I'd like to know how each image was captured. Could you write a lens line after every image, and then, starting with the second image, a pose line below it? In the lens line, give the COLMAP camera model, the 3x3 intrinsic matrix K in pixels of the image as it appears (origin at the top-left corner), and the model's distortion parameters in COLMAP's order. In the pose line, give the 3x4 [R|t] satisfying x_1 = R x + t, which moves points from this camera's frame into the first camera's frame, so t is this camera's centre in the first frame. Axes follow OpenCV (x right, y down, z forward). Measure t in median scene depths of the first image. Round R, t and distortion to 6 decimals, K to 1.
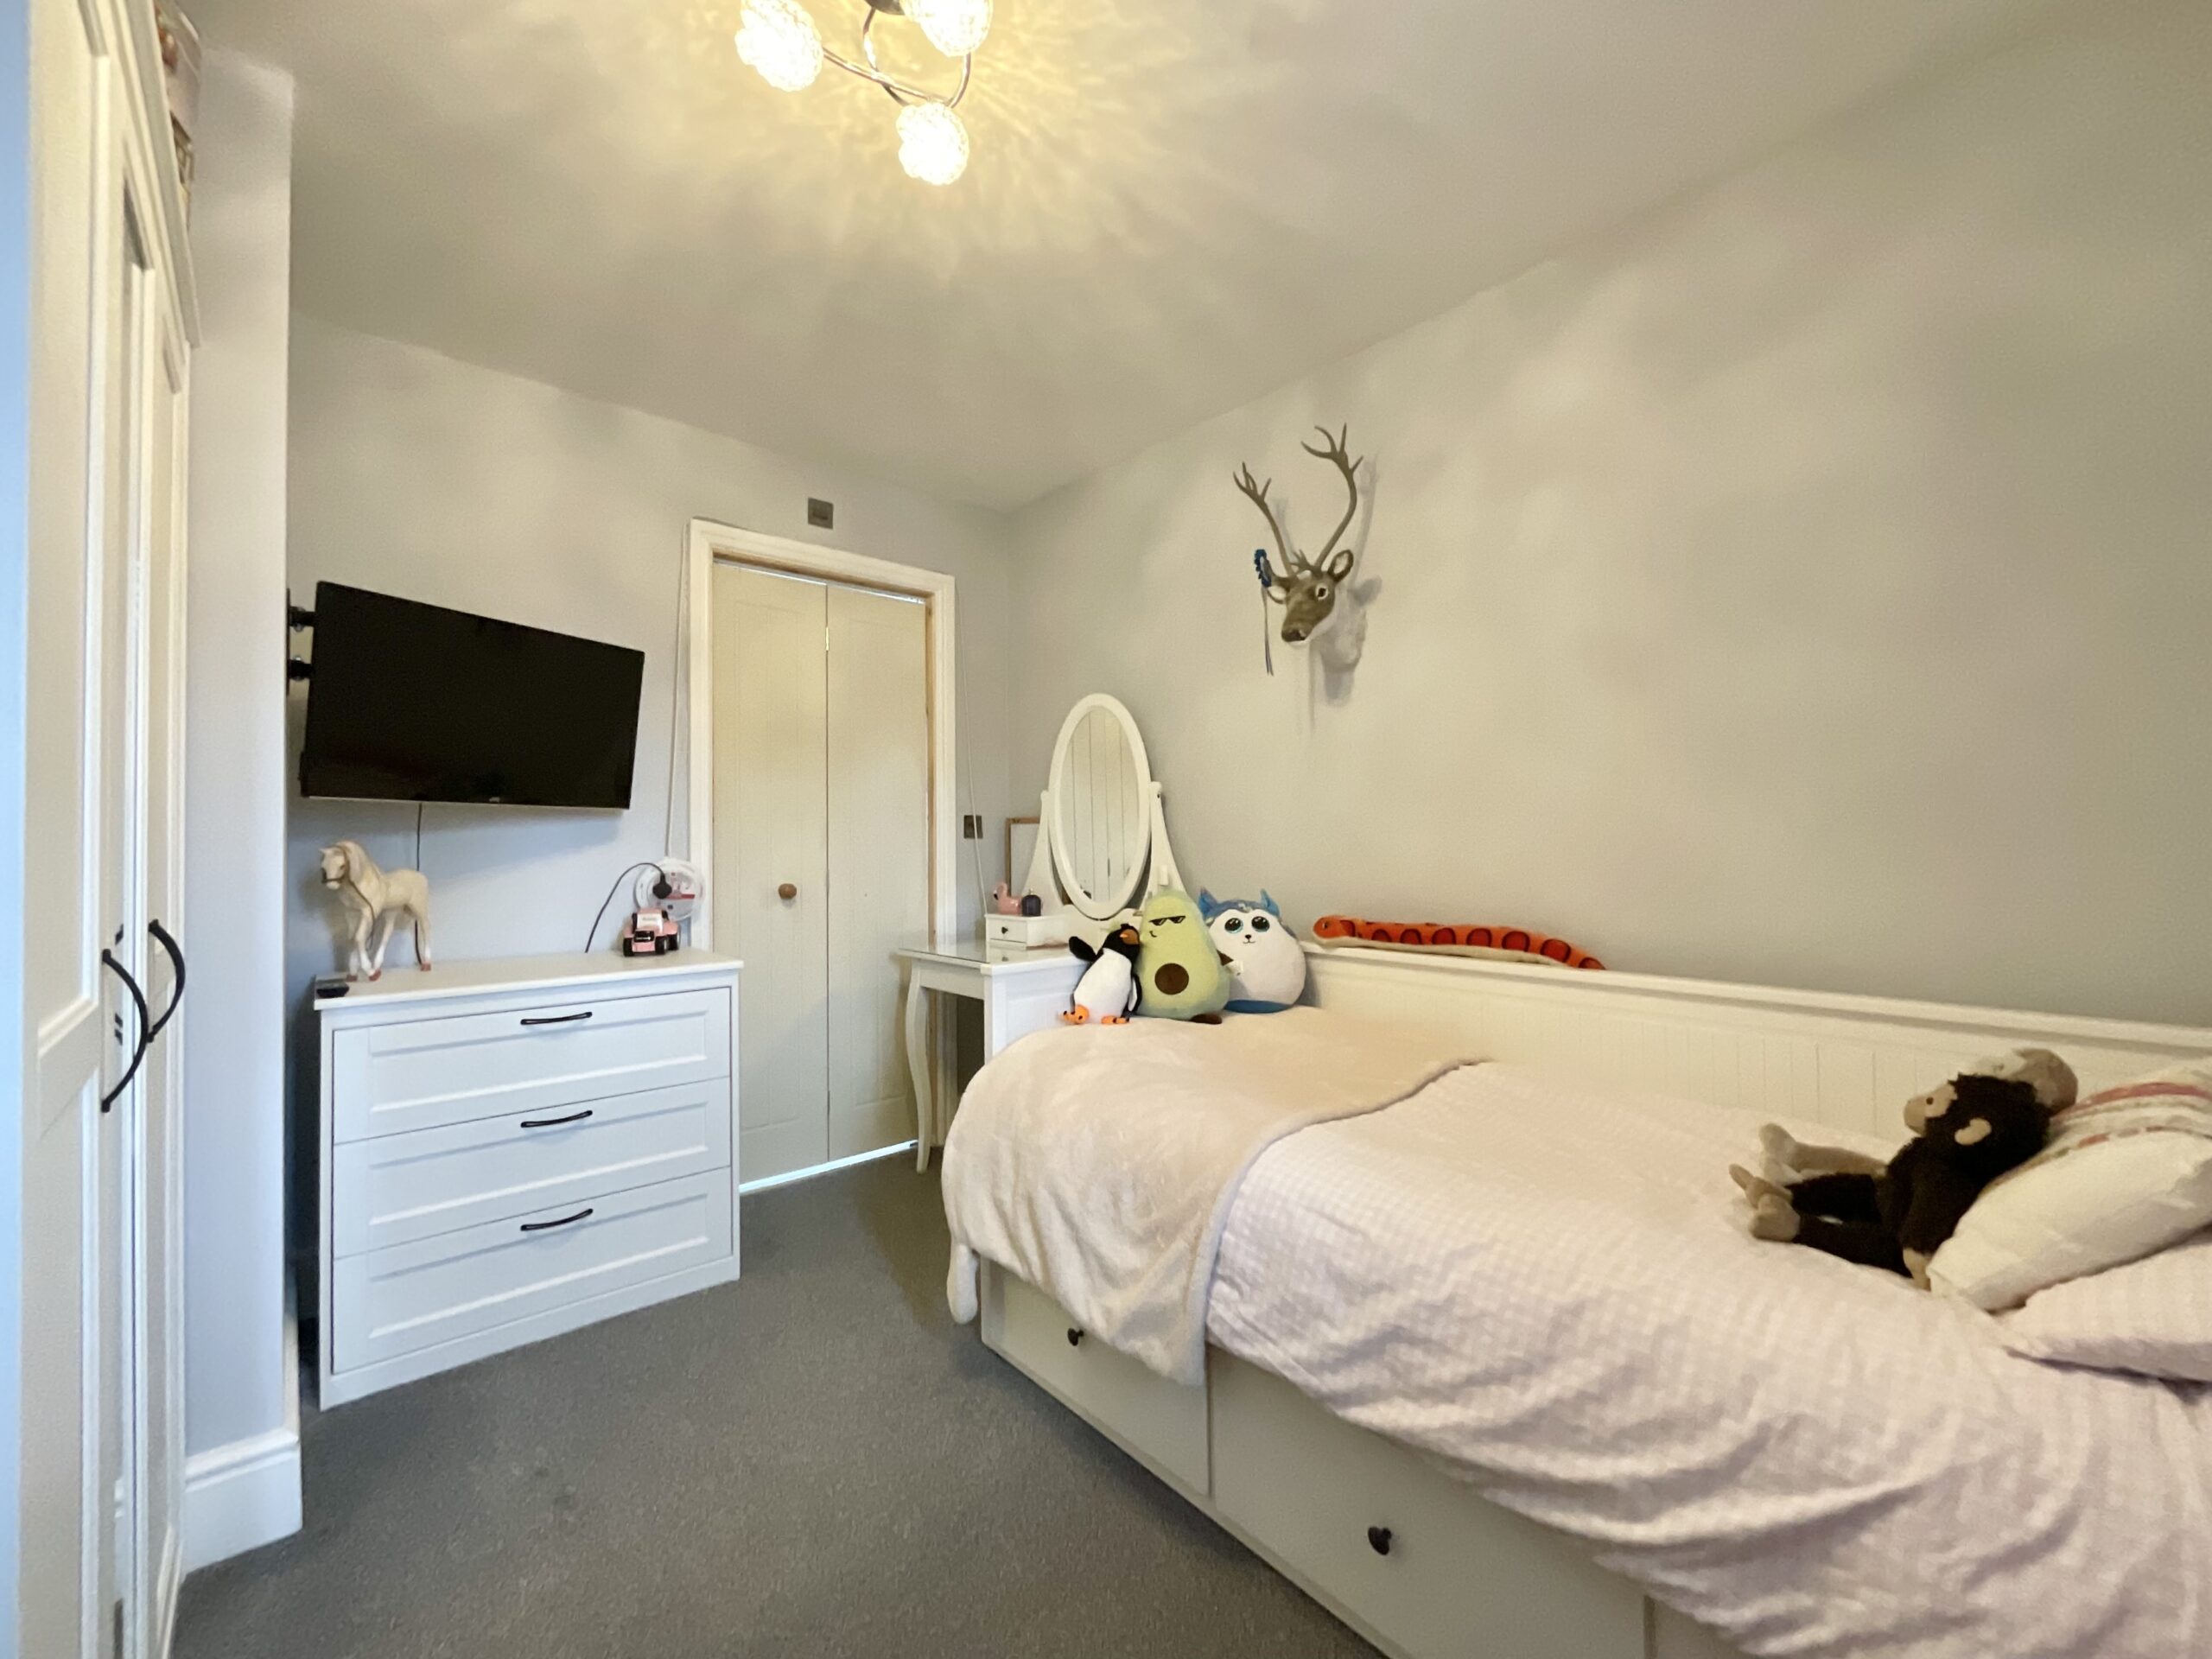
lens RADIAL K [[901.2, 0, 1100.1], [0, 901.2, 834.3], [0, 0, 1]] dist [-0.002998, 0.000089]
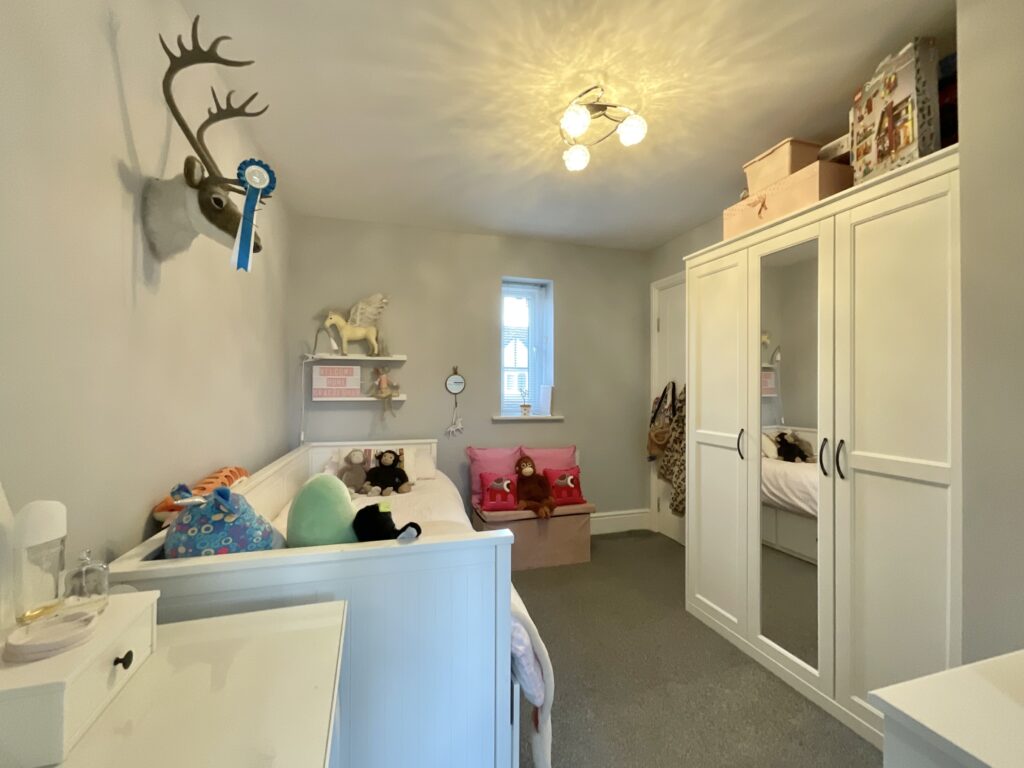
lens RADIAL K [[417.2, 0, 509.3], [0, 417.2, 386.8], [0, 0, 1]] dist [-0.002998, 0.000089]
pose [[-0.903061, 0.002582, 0.429505, -0.471219], [-0.003674, 0.999899, -0.013735, -0.042003], [-0.429497, -0.013982, -0.902960, 1.939797]]
